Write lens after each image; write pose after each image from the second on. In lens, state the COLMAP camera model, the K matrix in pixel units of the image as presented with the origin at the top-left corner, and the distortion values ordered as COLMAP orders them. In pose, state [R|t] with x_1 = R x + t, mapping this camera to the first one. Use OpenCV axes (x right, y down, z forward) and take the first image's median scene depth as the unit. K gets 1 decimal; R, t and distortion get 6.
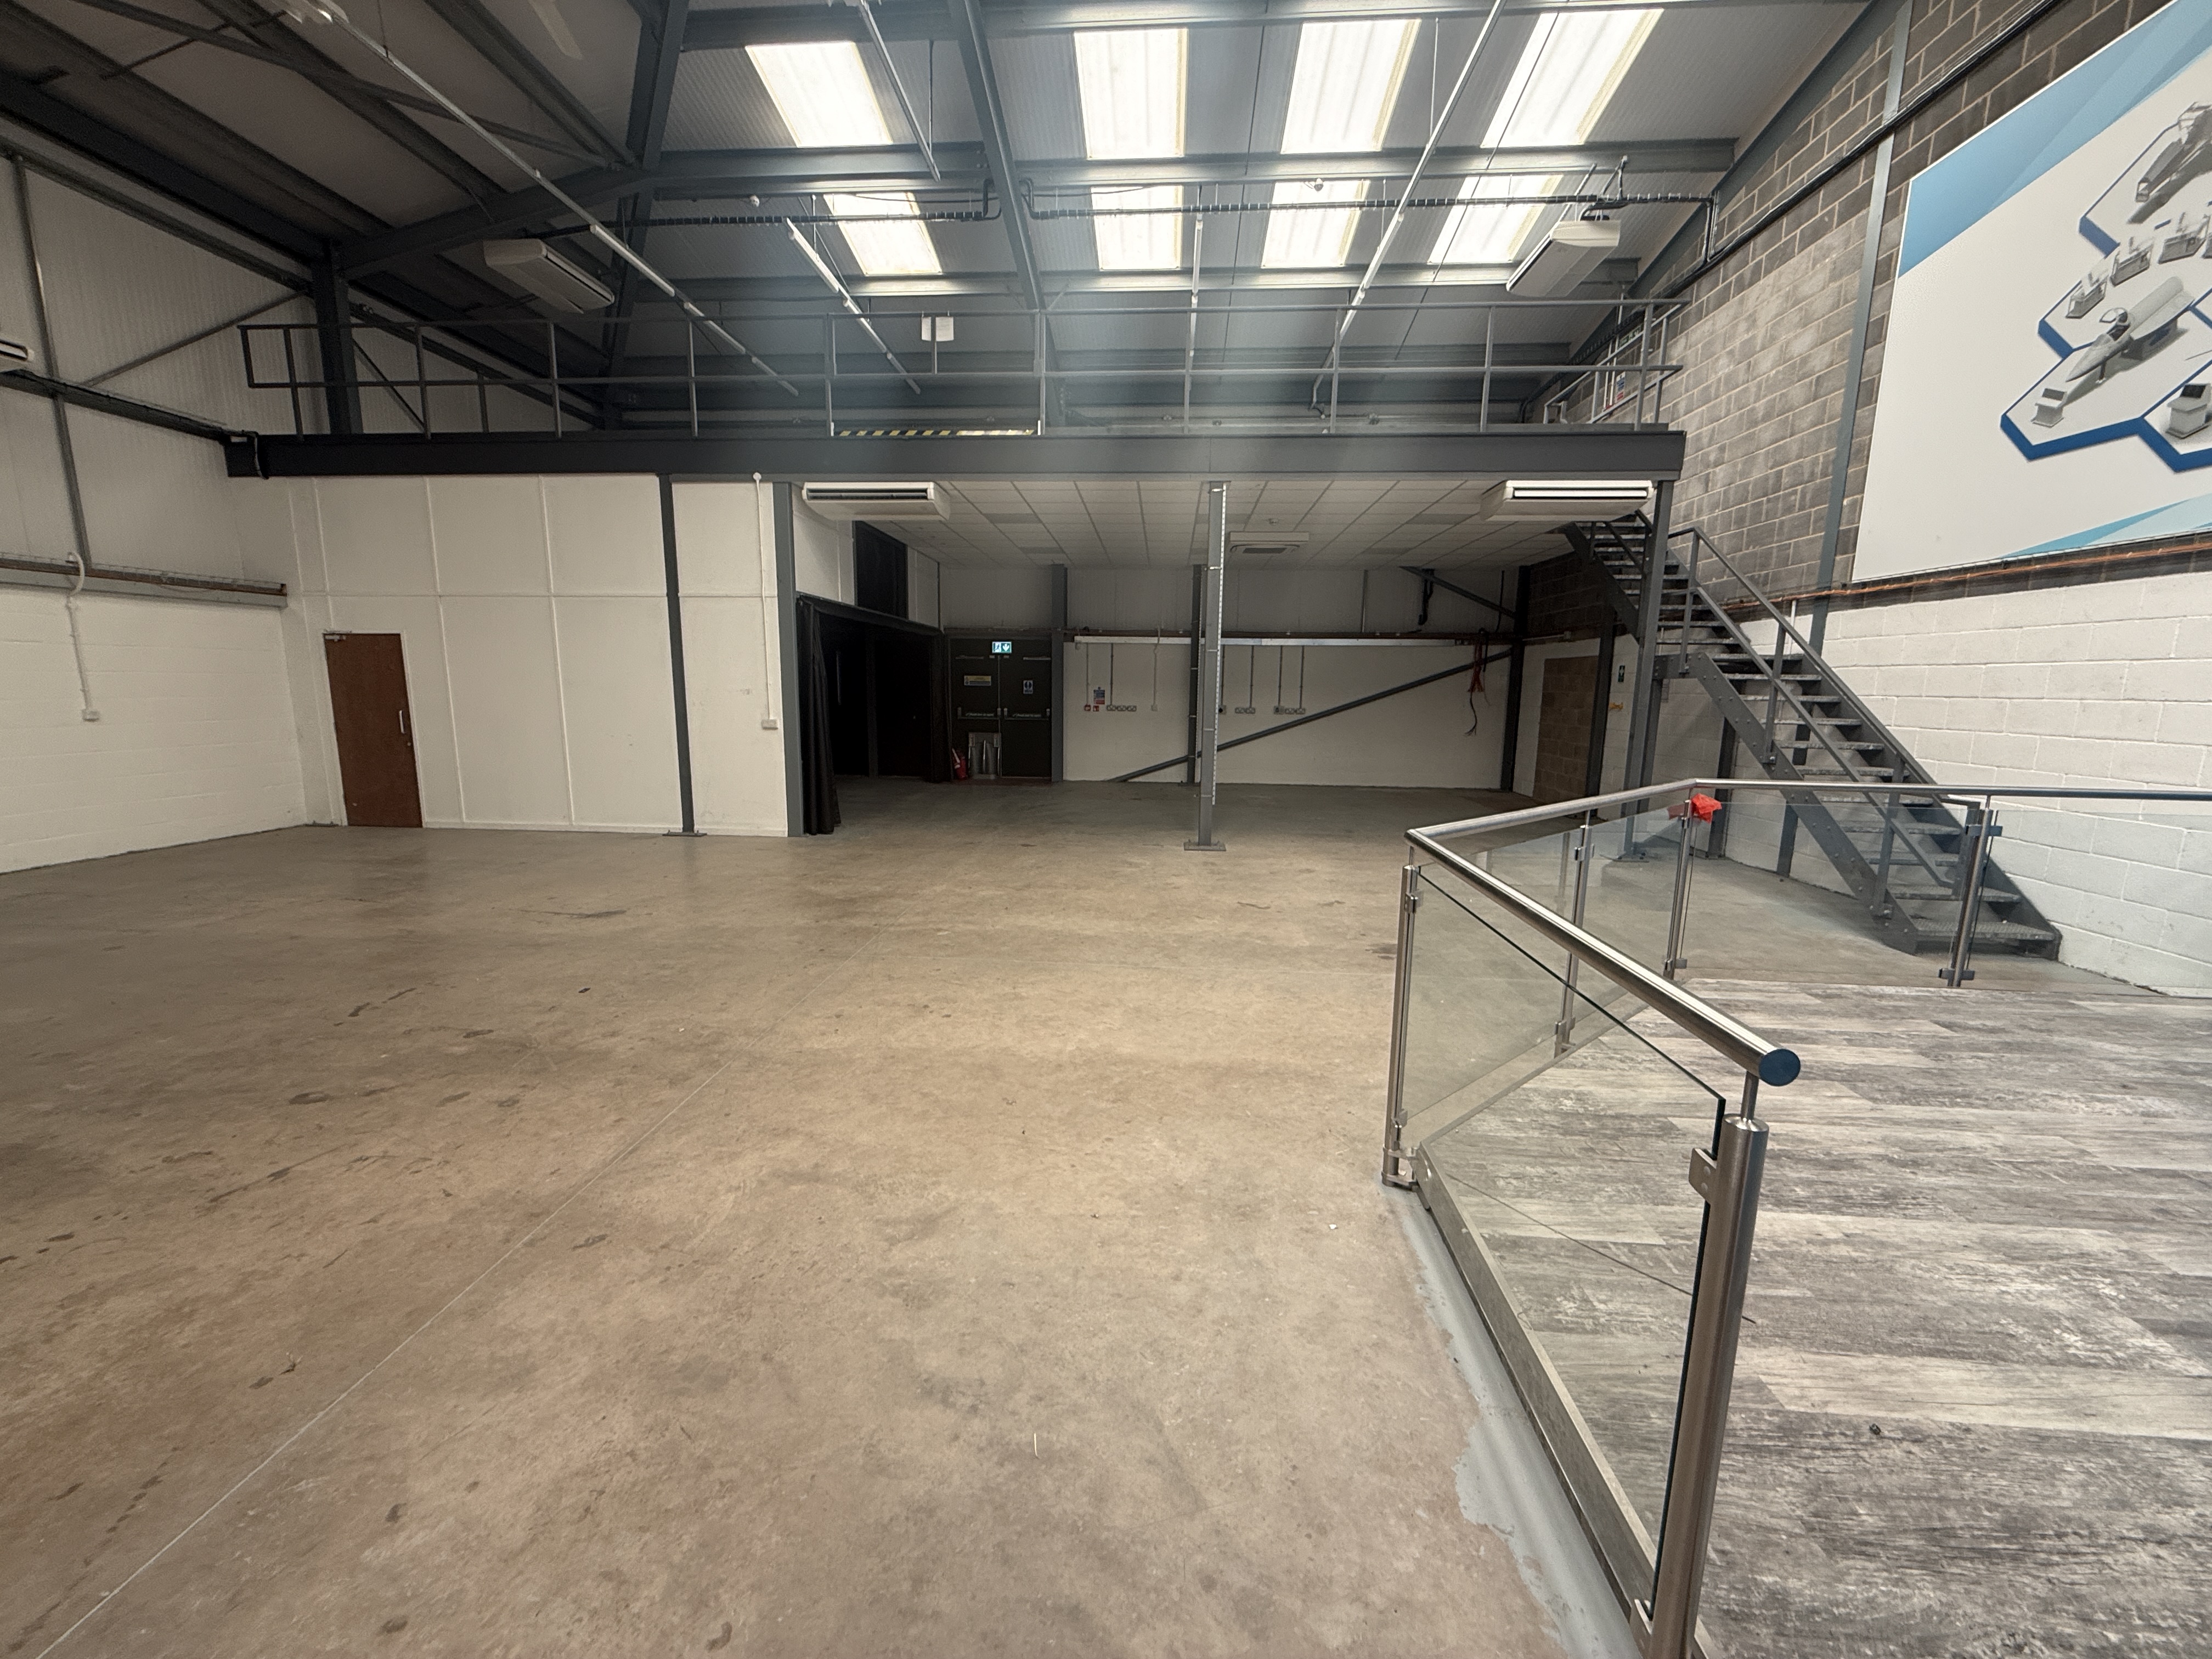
lens RADIAL K [[880.4, 0, 1101.1], [0, 880.4, 831.5], [0, 0, 1]] dist [-0.000439, -0.000169]
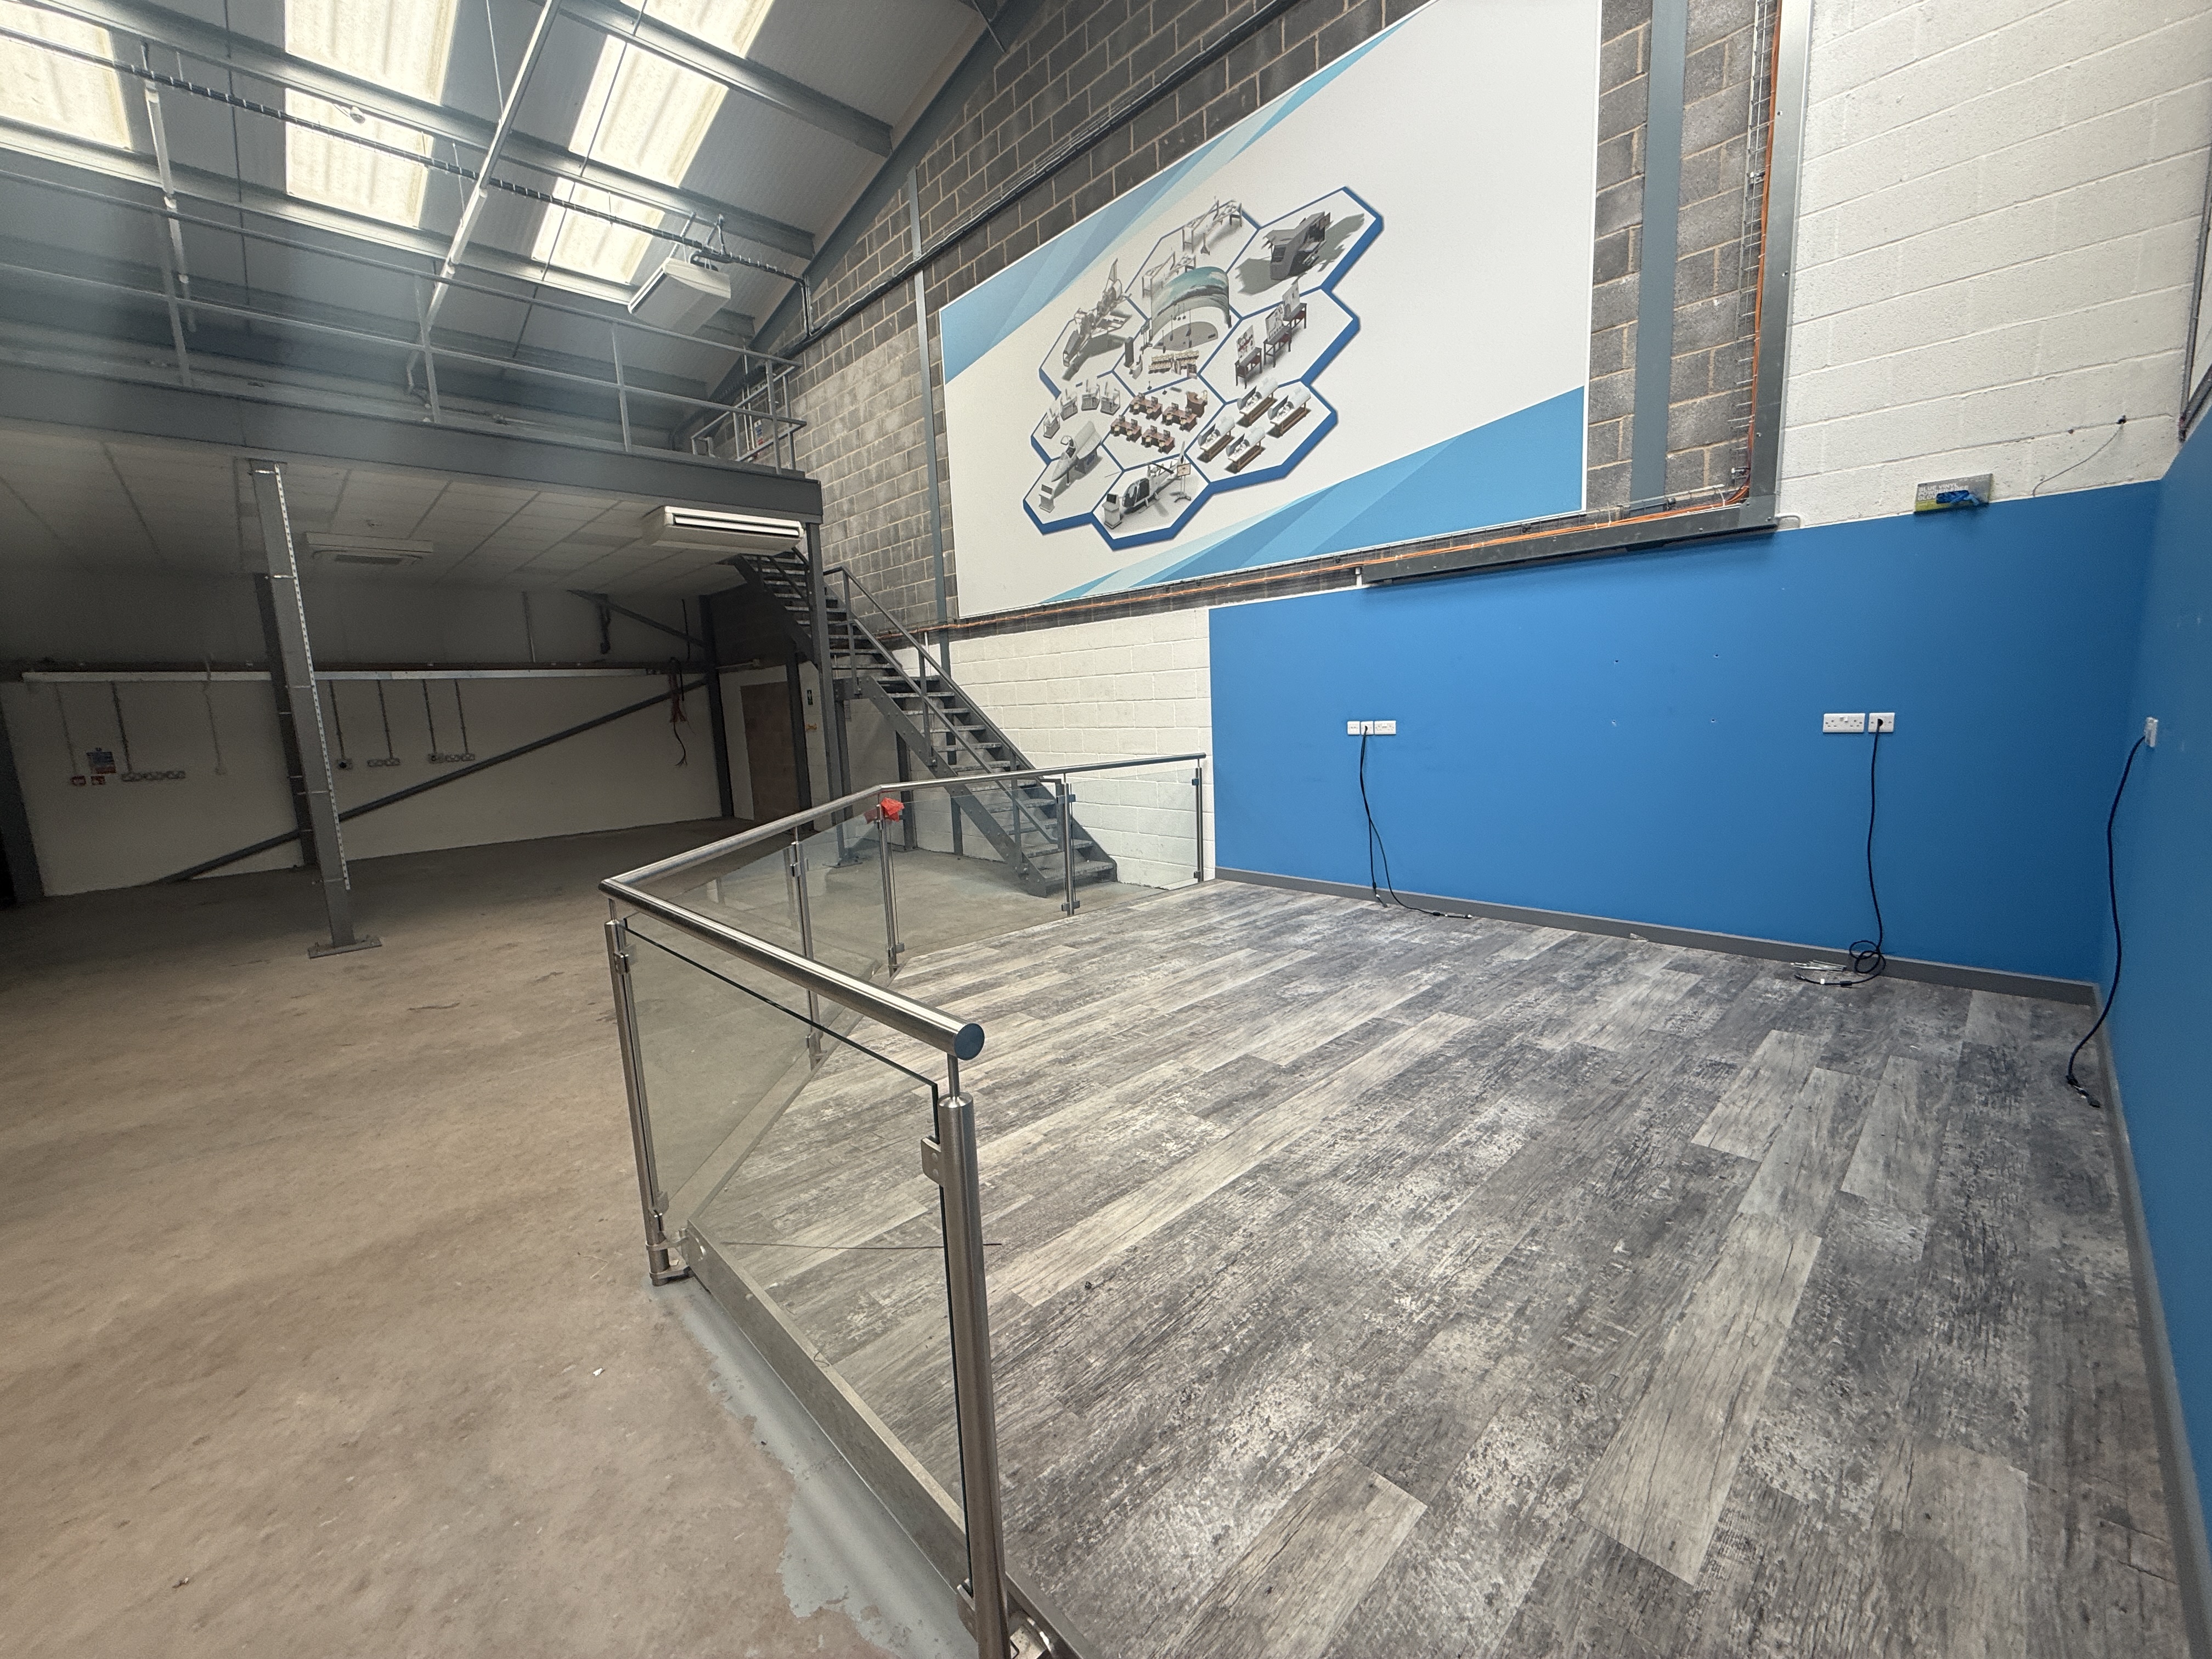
lens RADIAL K [[880.4, 0, 1101.1], [0, 880.4, 831.5], [0, 0, 1]] dist [-0.000439, -0.000169]
pose [[0.667375, -0.149294, 0.729604, 0.019426], [0.172955, 0.983984, 0.043143, -0.000817], [-0.724360, 0.097396, 0.682508, 0.018040]]
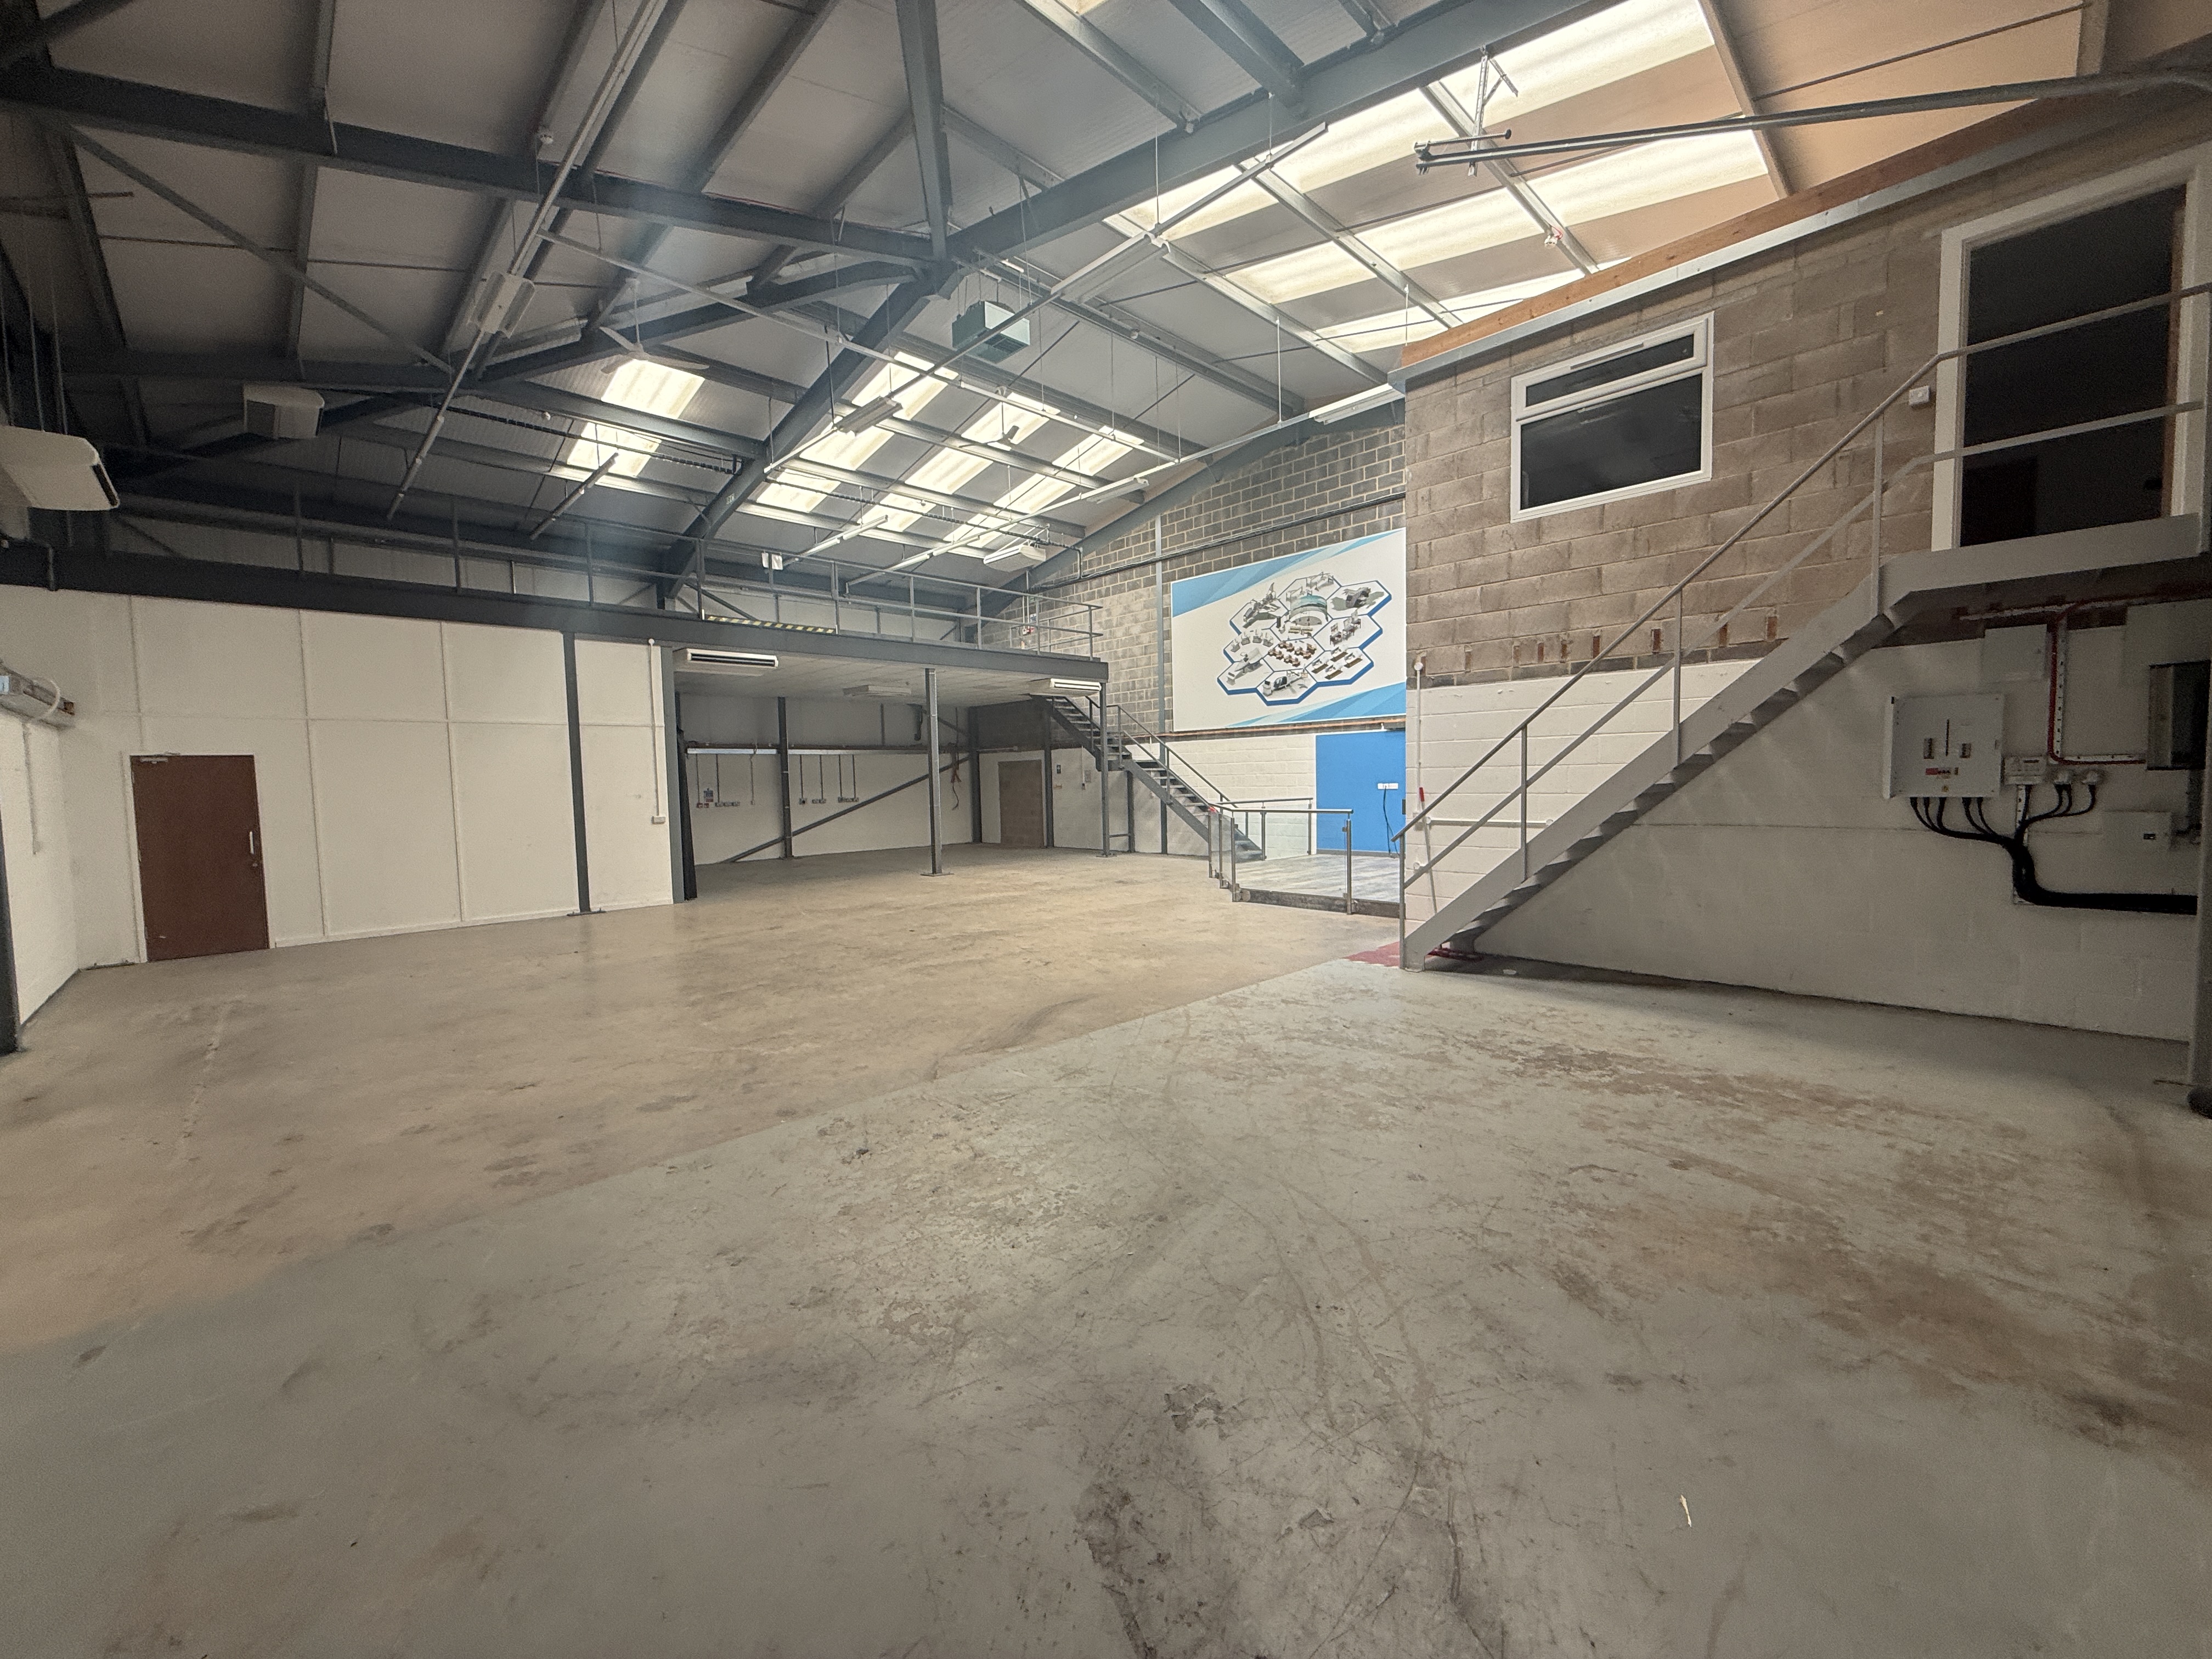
lens RADIAL K [[880.4, 0, 1101.1], [0, 880.4, 831.5], [0, 0, 1]] dist [-0.000439, -0.000169]
pose [[0.664375, -0.073262, 0.743801, -1.191502], [0.153821, 0.987283, -0.040151, 0.067062], [-0.731400, 0.141087, 0.667195, -0.484074]]
